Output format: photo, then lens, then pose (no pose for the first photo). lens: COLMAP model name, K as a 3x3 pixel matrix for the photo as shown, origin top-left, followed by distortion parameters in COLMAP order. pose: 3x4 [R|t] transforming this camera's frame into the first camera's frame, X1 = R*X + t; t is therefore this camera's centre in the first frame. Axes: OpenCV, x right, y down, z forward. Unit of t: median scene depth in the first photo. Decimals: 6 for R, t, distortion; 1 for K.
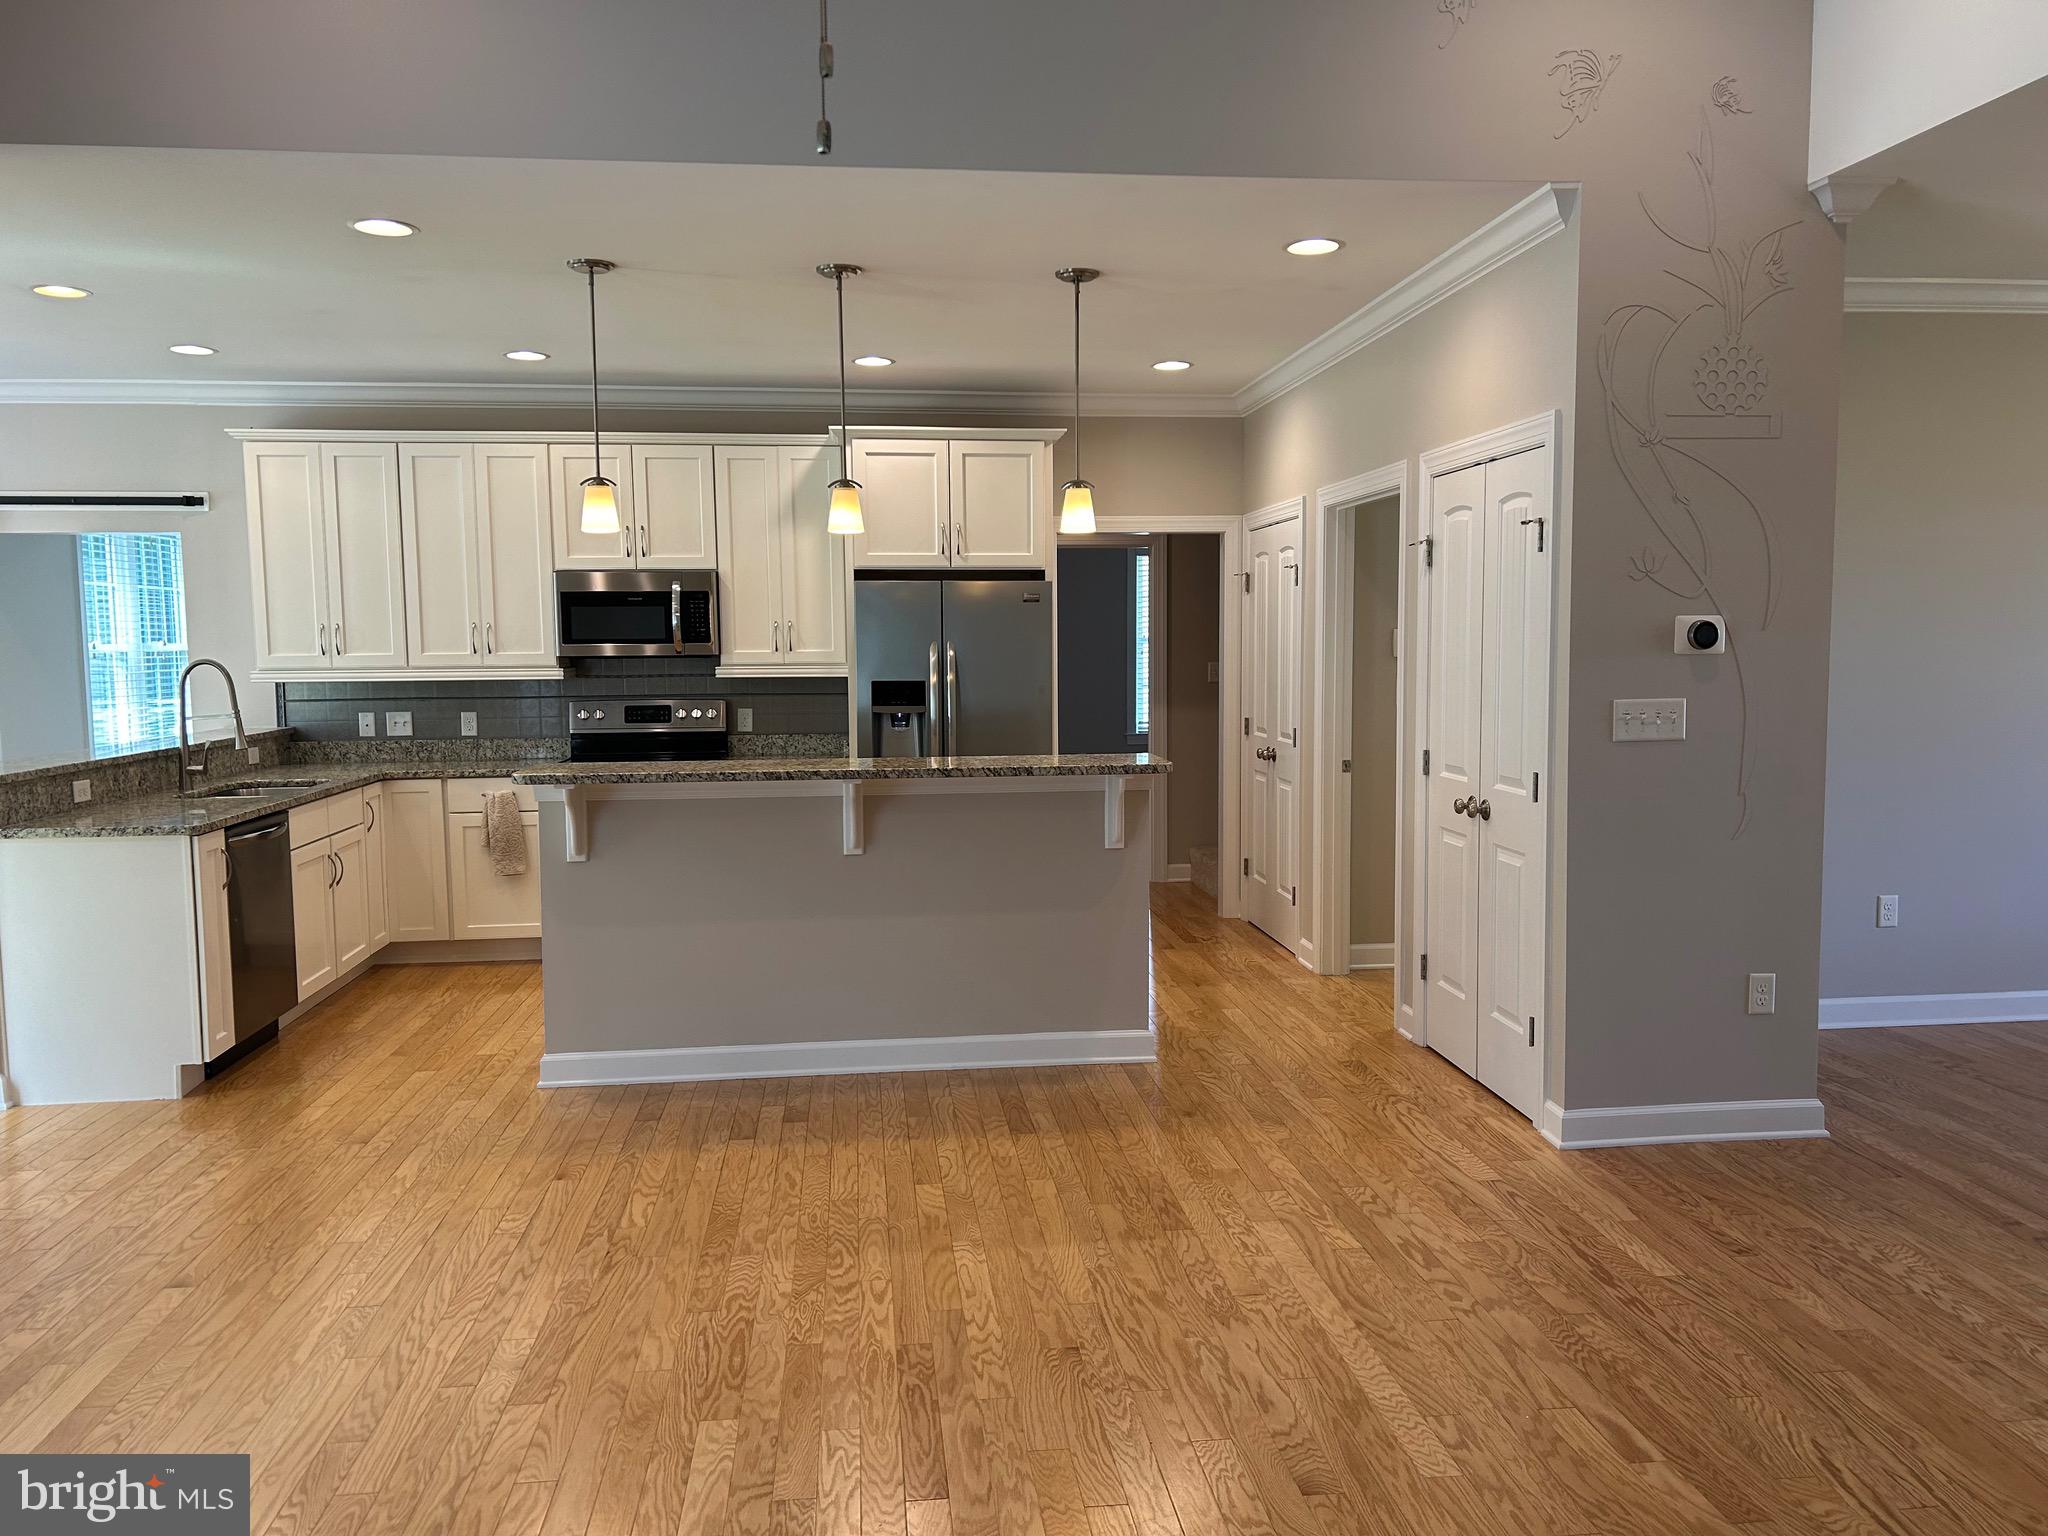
lens RADIAL K [[1547.4, 0, 1023.4], [0, 1547.4, 761.9], [0, 0, 1]] dist [0.008835, -0.008378]
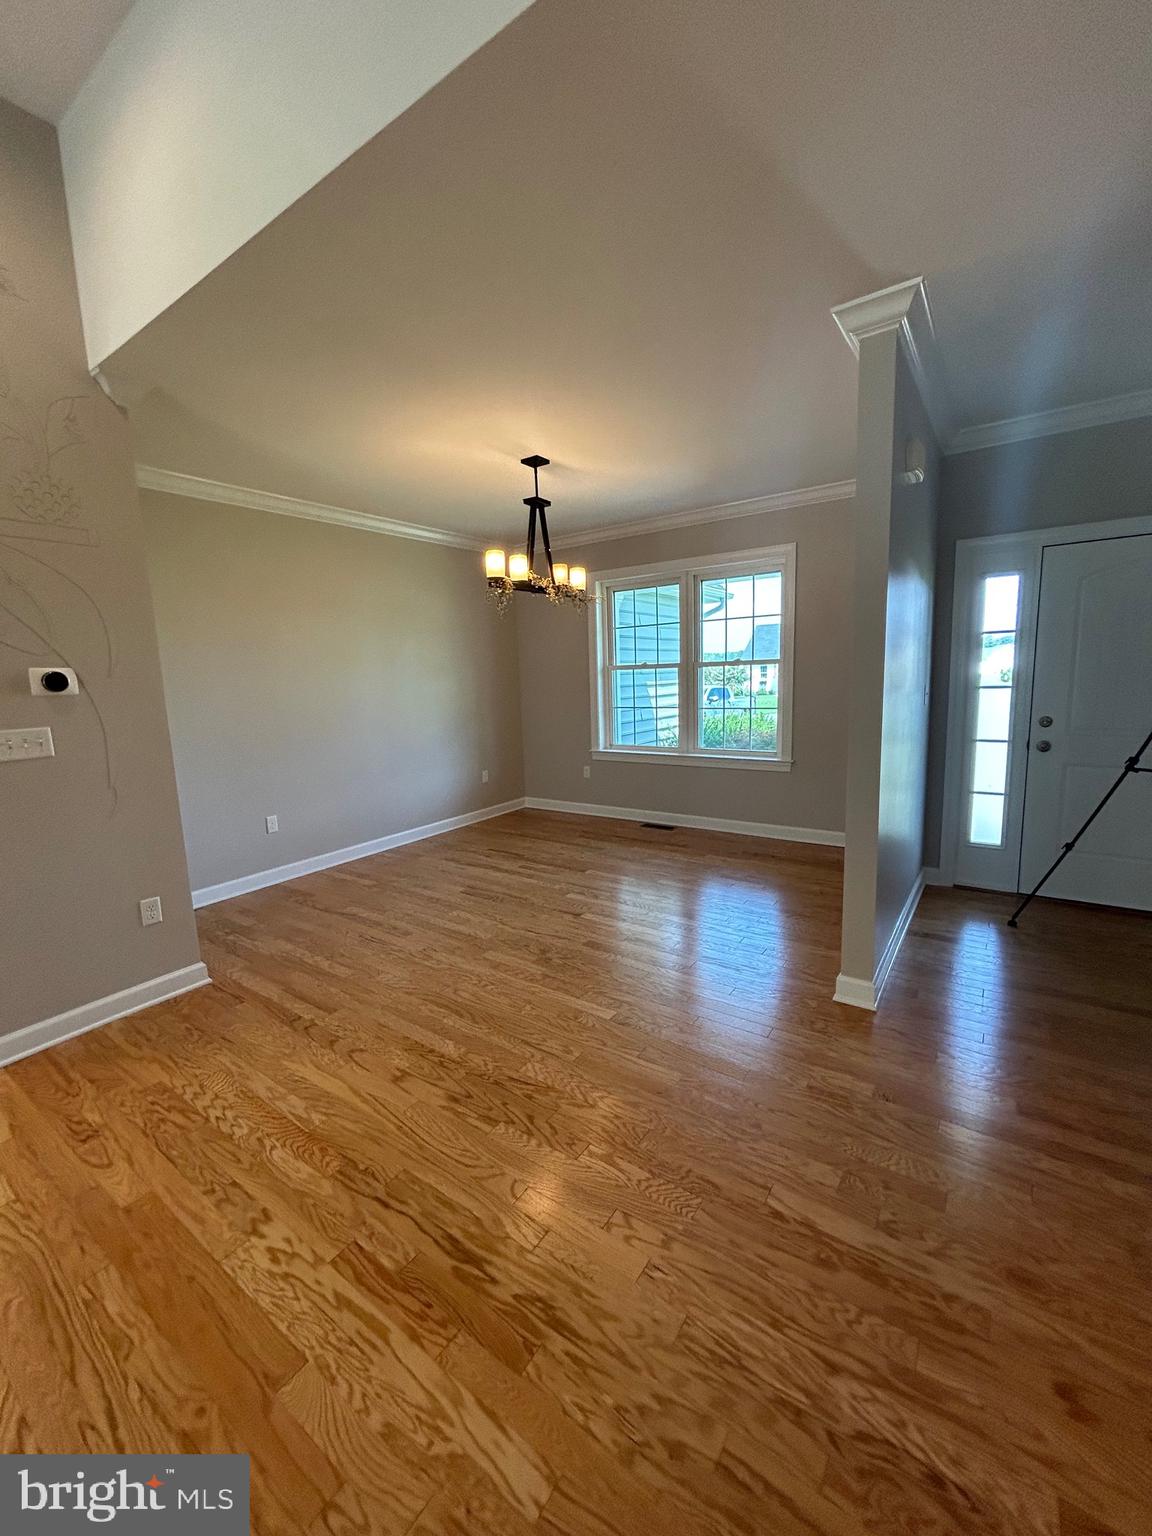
lens RADIAL K [[613.1, 0, 573.1], [0, 613.1, 767.2], [0, 0, 1]] dist [-0.004154, -0.000039]
pose [[0.661746, -0.126919, 0.738907, 0.328740], [0.091466, 0.991872, 0.088456, -0.010626], [-0.744128, 0.009049, 0.667976, 0.275493]]
